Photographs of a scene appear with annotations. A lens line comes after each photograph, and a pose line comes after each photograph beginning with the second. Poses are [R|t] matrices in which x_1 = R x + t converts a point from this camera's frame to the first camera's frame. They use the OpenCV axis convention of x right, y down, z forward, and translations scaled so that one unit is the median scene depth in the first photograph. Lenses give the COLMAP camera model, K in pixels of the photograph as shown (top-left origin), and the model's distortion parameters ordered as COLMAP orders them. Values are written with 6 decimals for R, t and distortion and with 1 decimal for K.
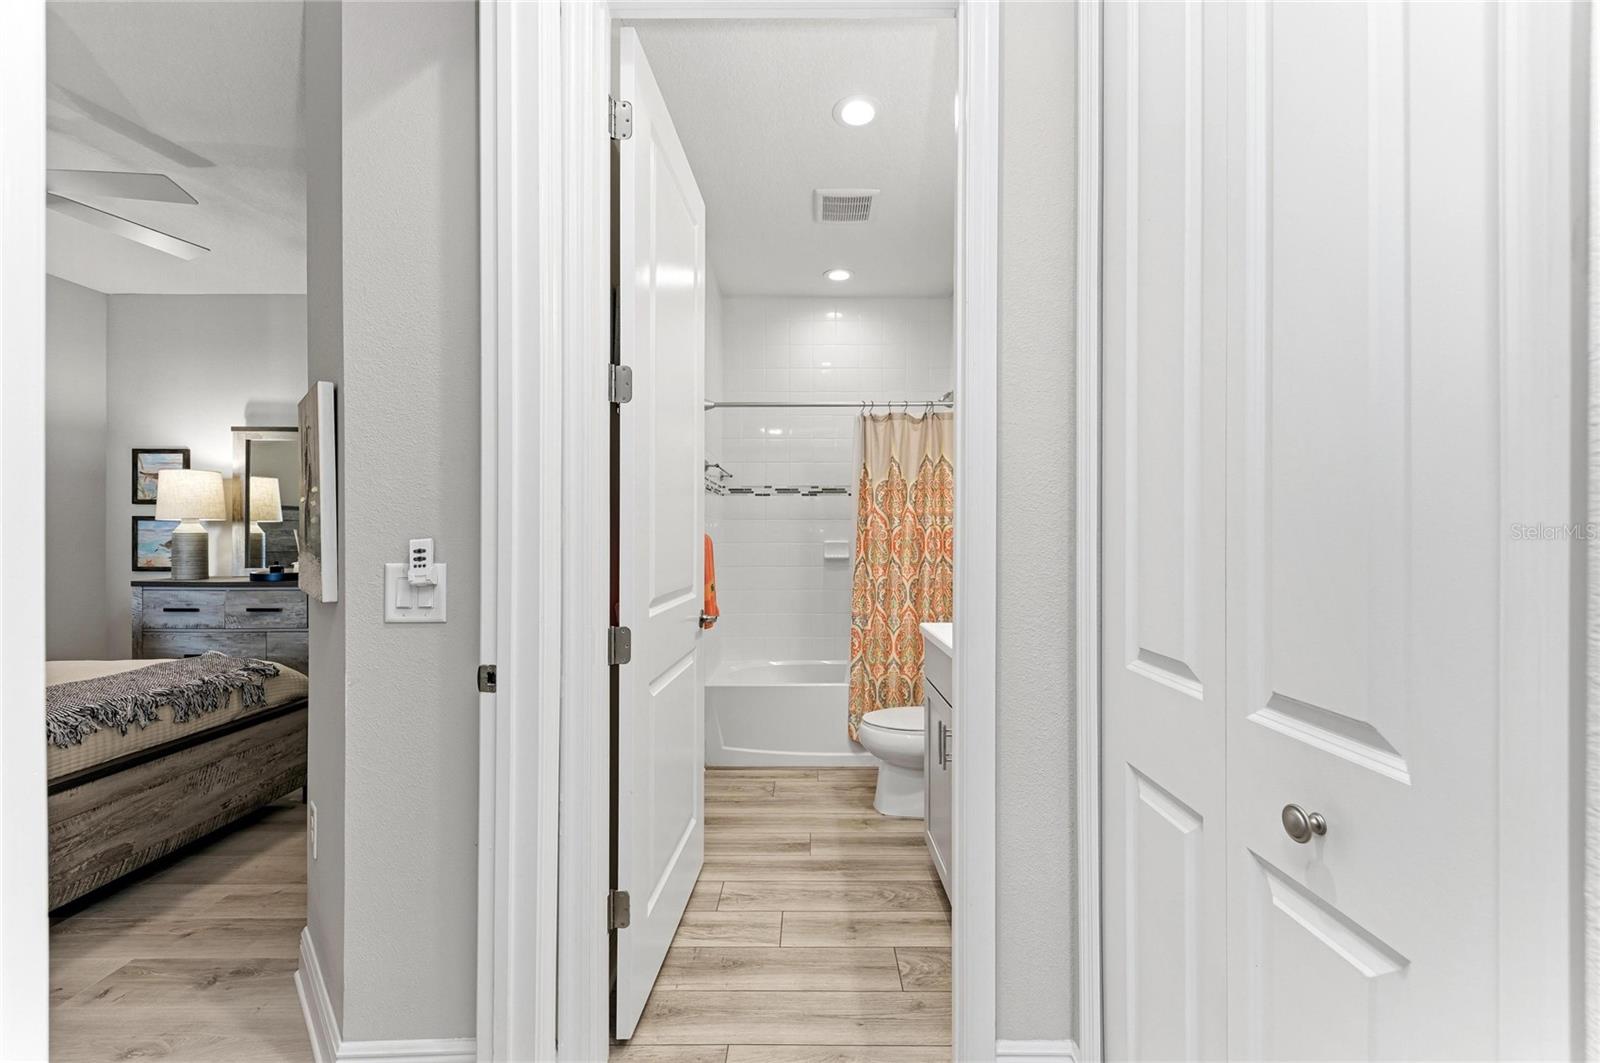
lens RADIAL K [[628.3, 0, 810.9], [0, 628.3, 537.3], [0, 0, 1]] dist [0.010873, -0.003765]
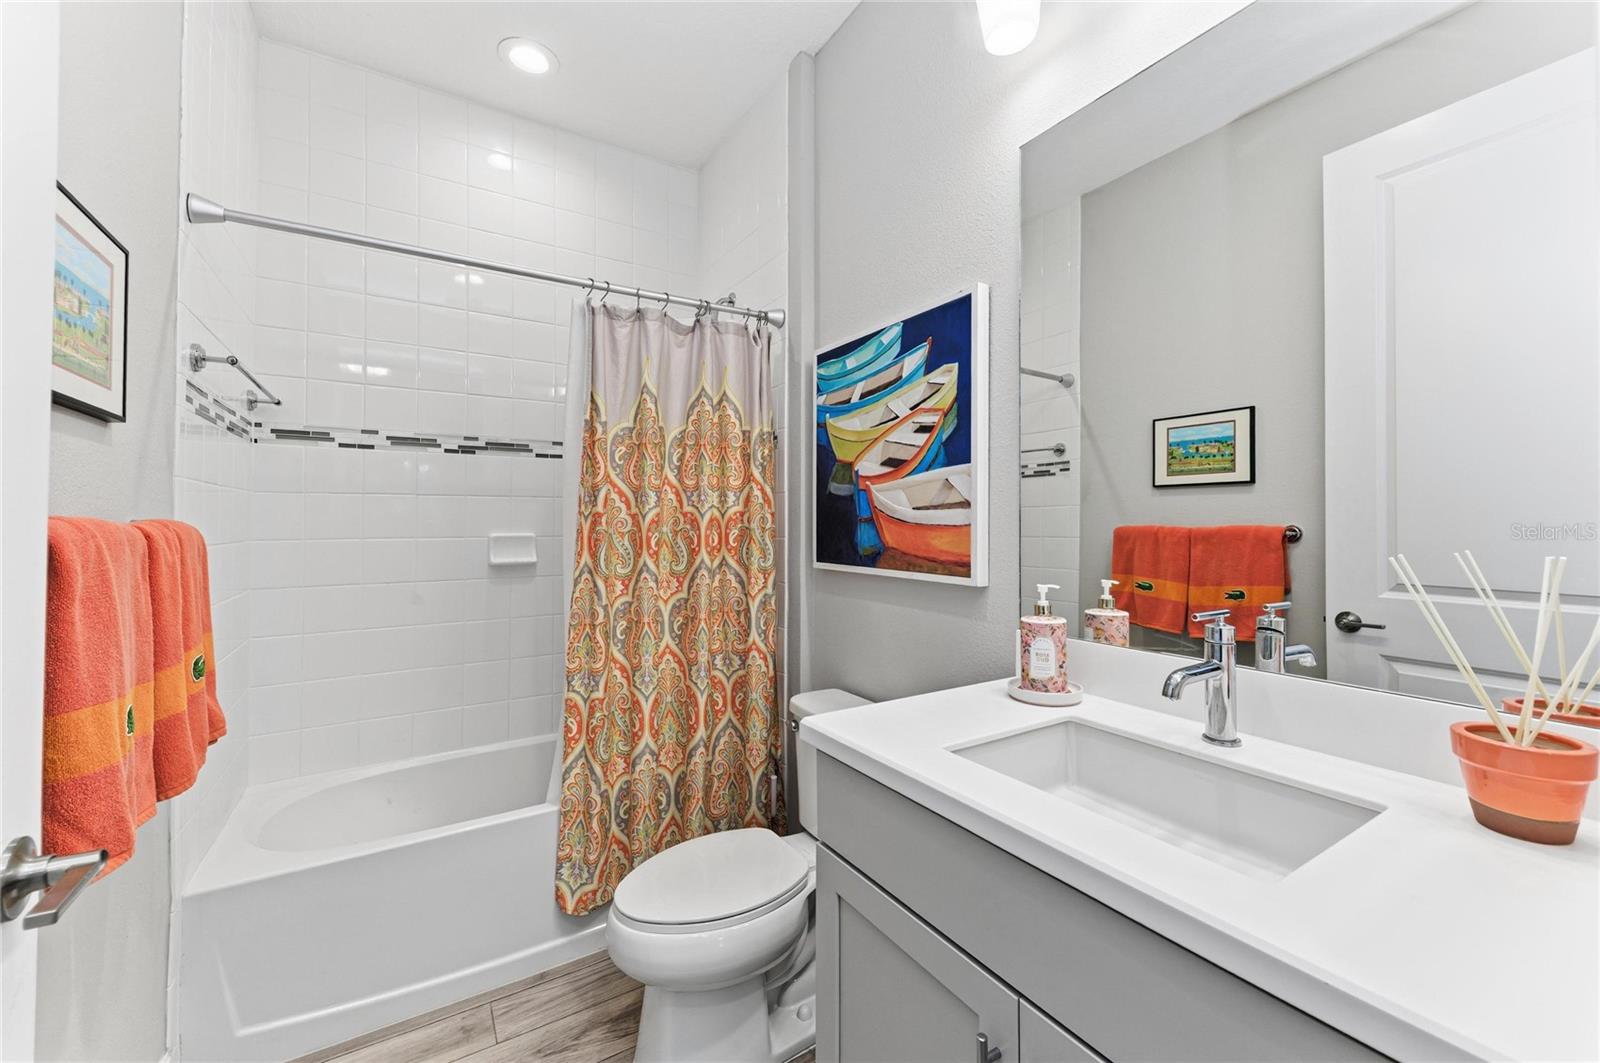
lens RADIAL K [[628.3, 0, 802.5], [0, 628.3, 510.0], [0, 0, 1]] dist [0.010873, -0.003765]
pose [[0.848952, 0.009279, 0.528388, -0.047369], [0.003957, 0.999706, -0.023912, -0.001436], [-0.528454, 0.022391, 0.848666, 0.441541]]
